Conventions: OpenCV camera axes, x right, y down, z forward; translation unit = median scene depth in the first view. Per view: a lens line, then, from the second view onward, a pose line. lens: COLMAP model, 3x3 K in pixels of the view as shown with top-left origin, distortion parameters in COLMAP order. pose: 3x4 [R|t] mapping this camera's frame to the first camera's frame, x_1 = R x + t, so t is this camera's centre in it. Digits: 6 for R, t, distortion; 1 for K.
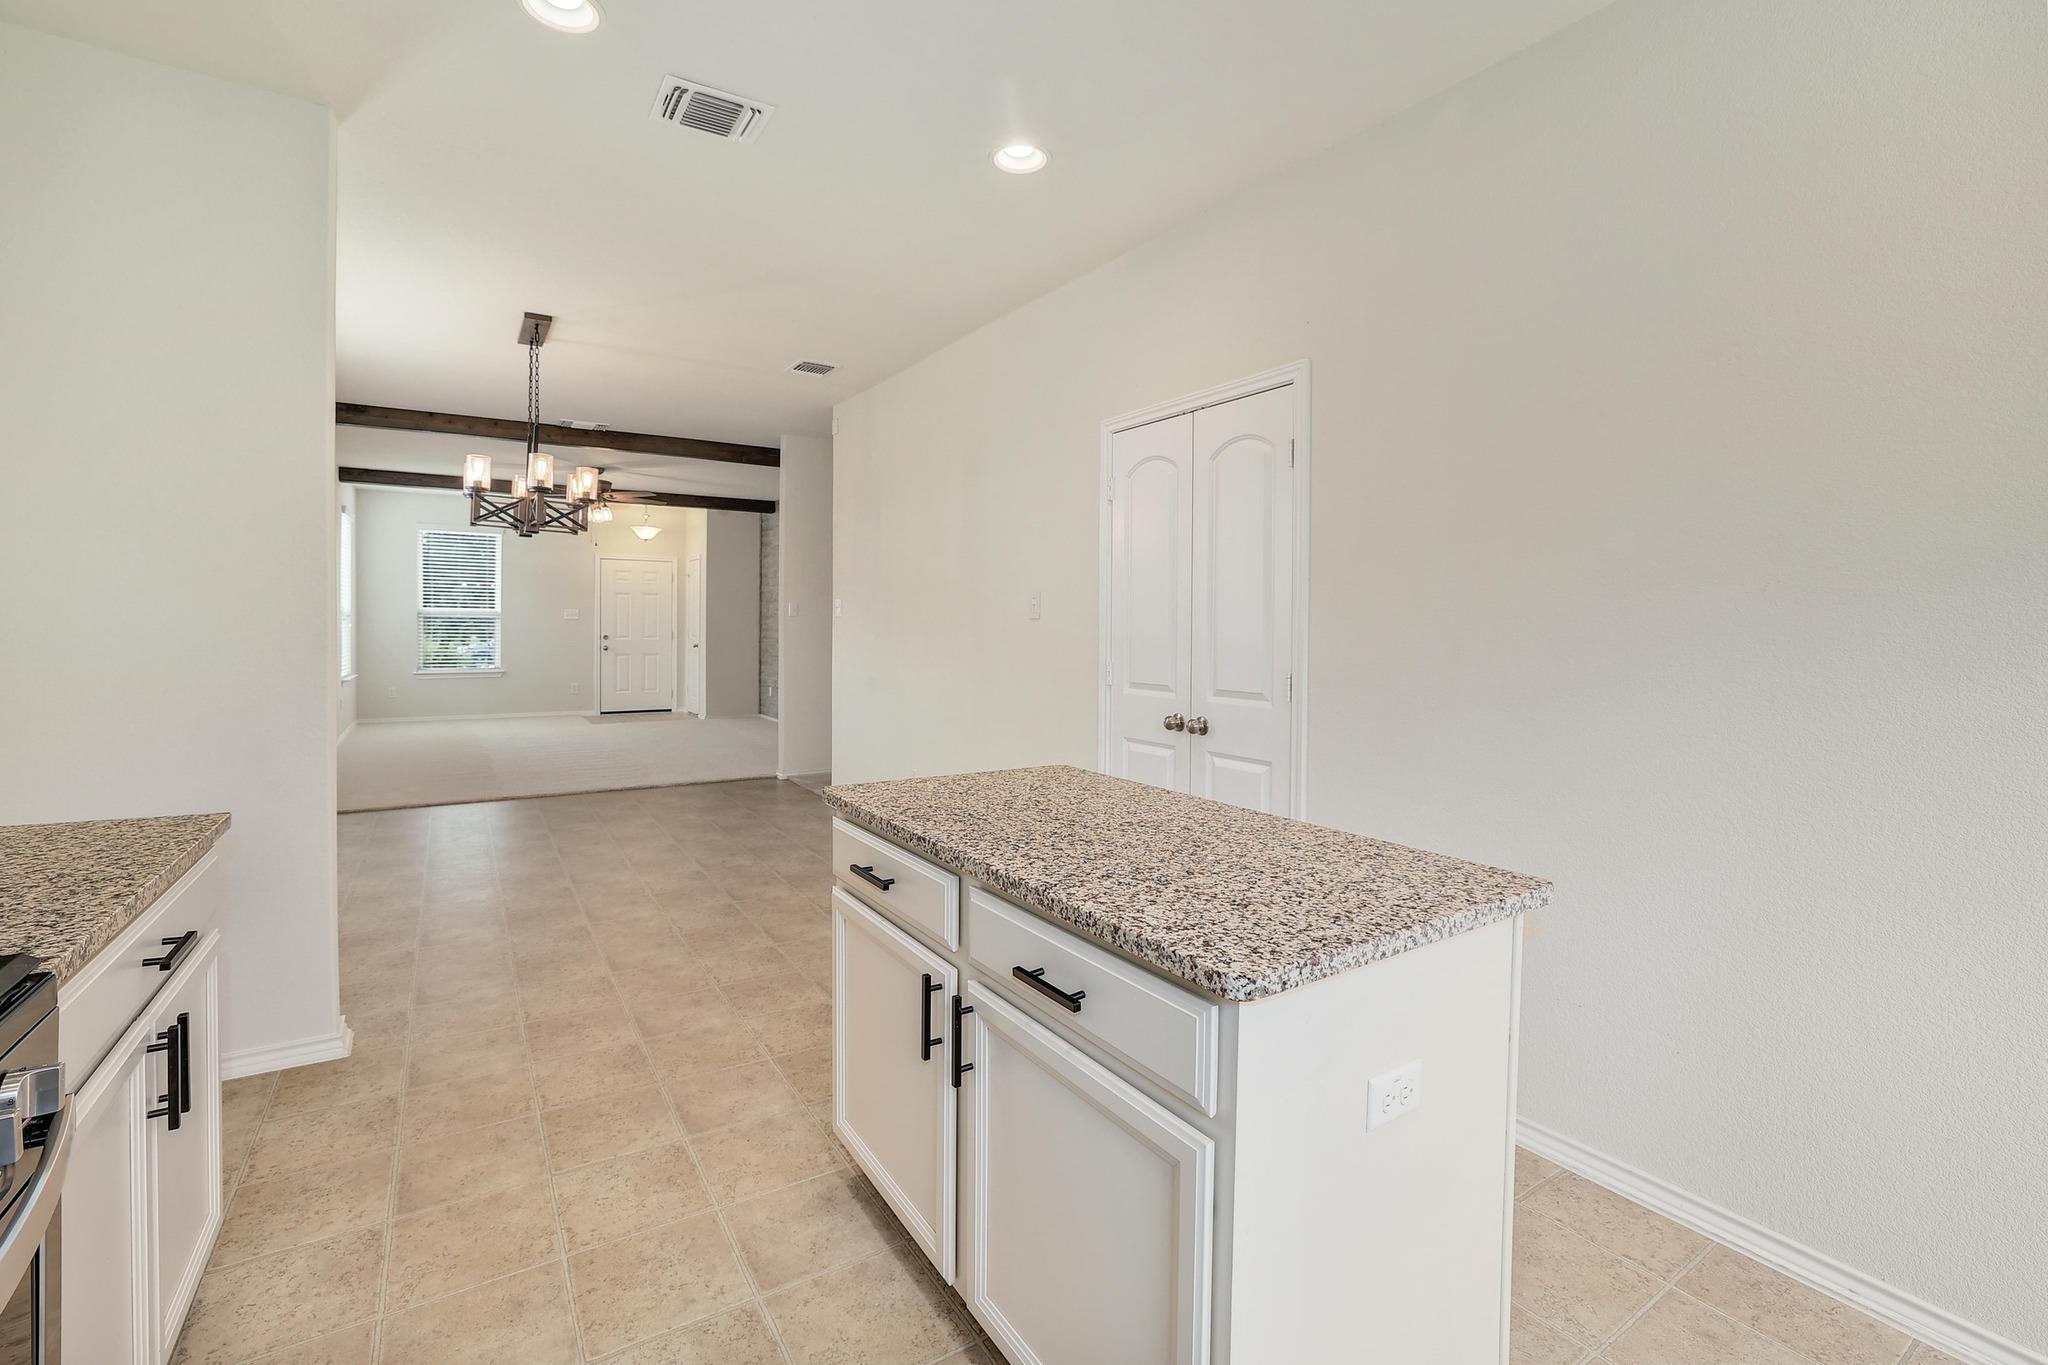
lens RADIAL K [[909.3, 0, 1027.0], [0, 909.3, 650.0], [0, 0, 1]] dist [-0.059799, 0.019856]
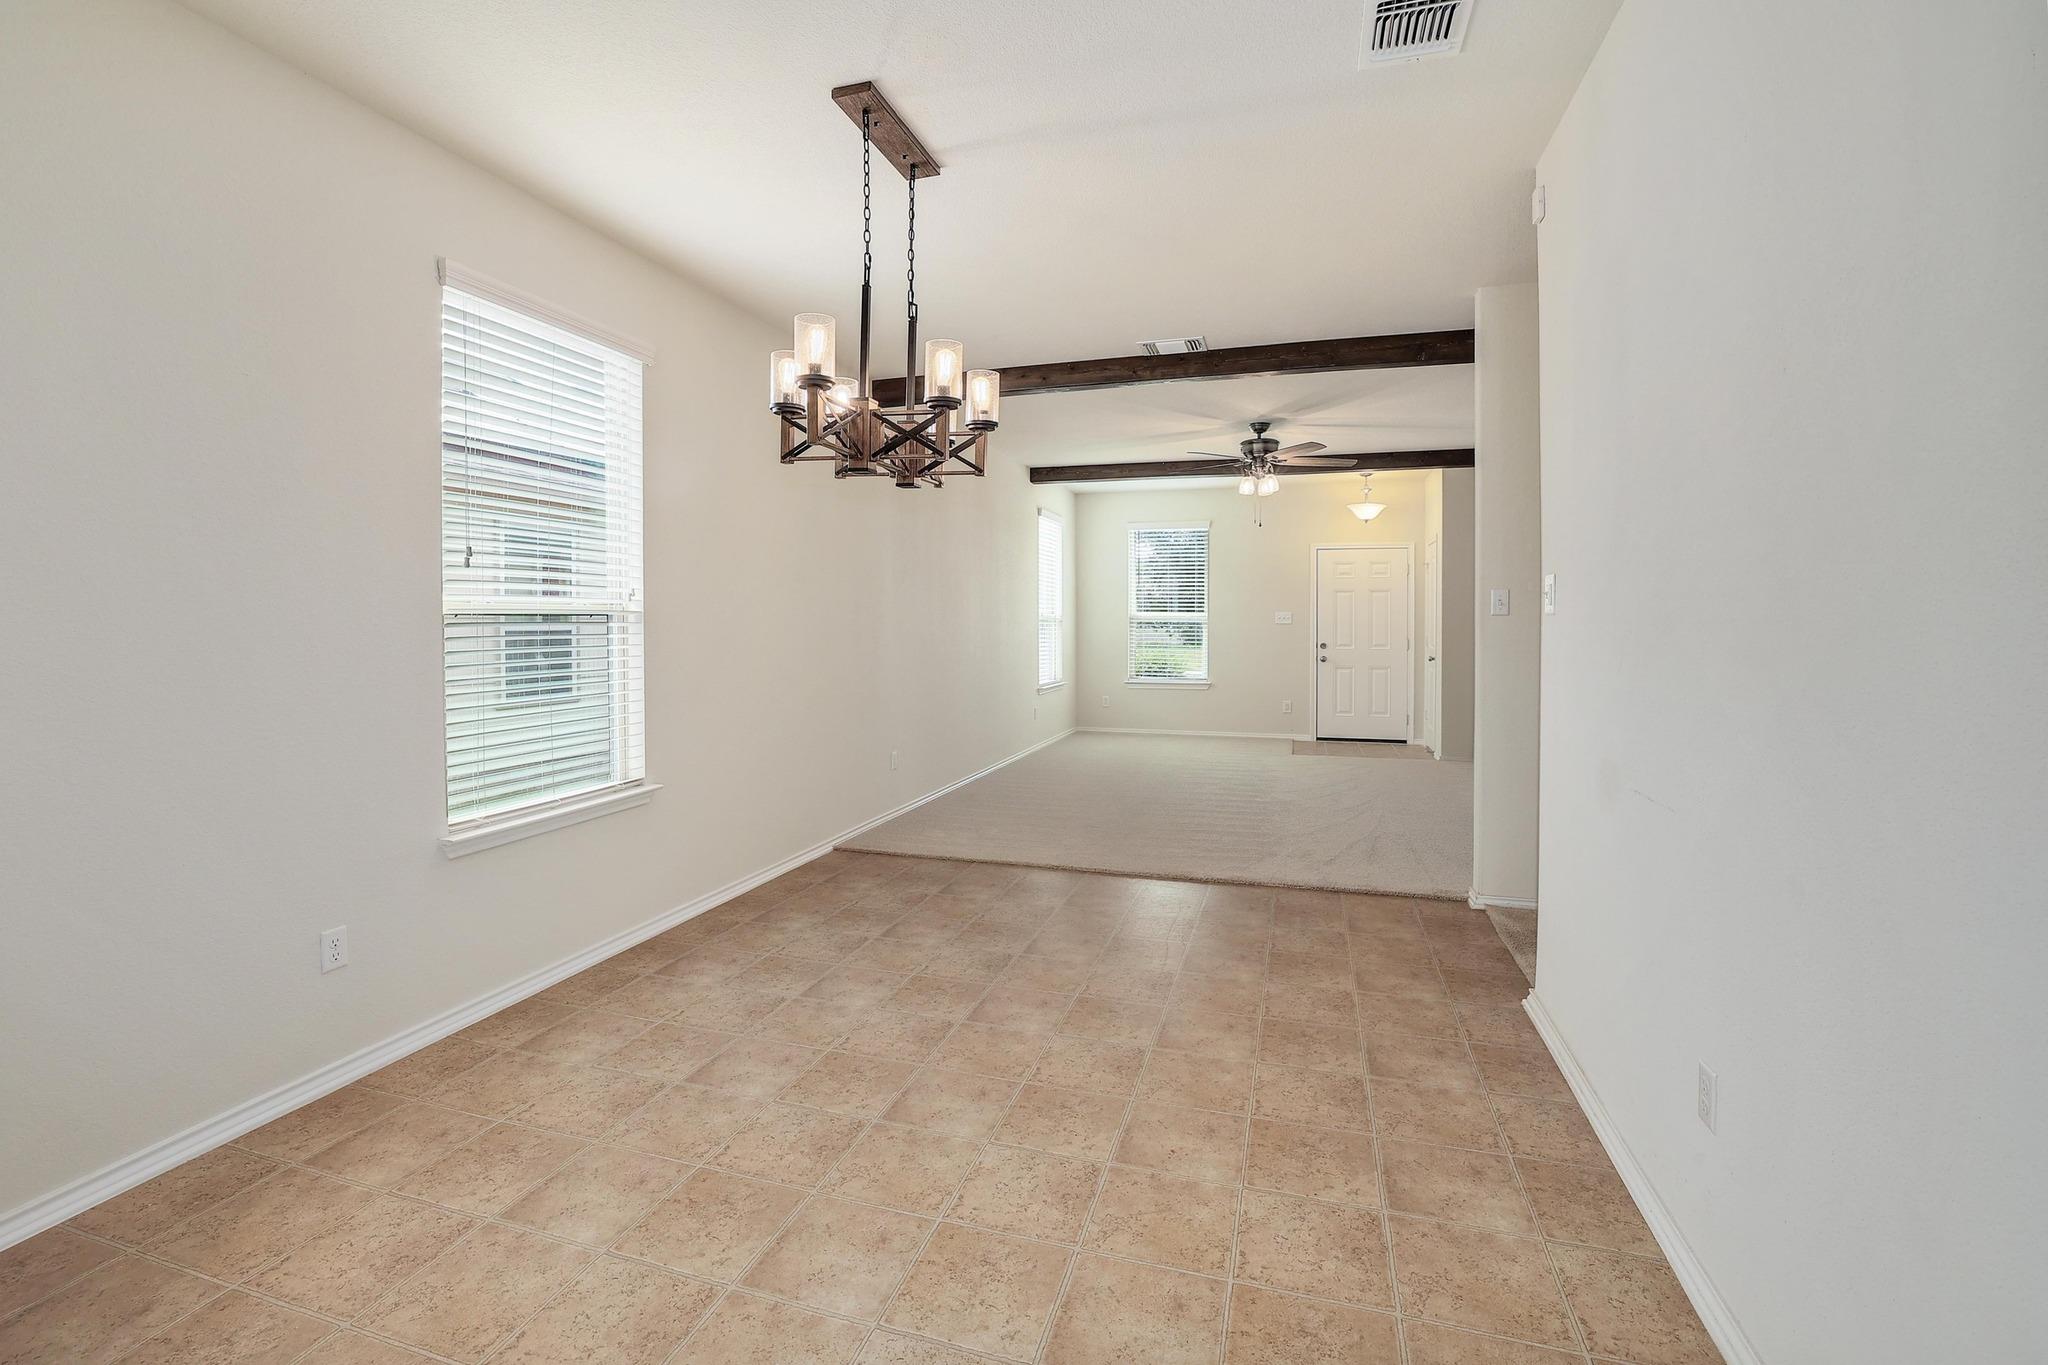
lens RADIAL K [[897.0, 0, 1024.9], [0, 897.0, 639.7], [0, 0, 1]] dist [-0.039639, 0.009309]
pose [[0.643496, 0.003507, -0.765441, -0.022798], [-0.016046, 0.999832, -0.008908, -0.007760], [0.765281, 0.018015, 0.643444, 0.265040]]
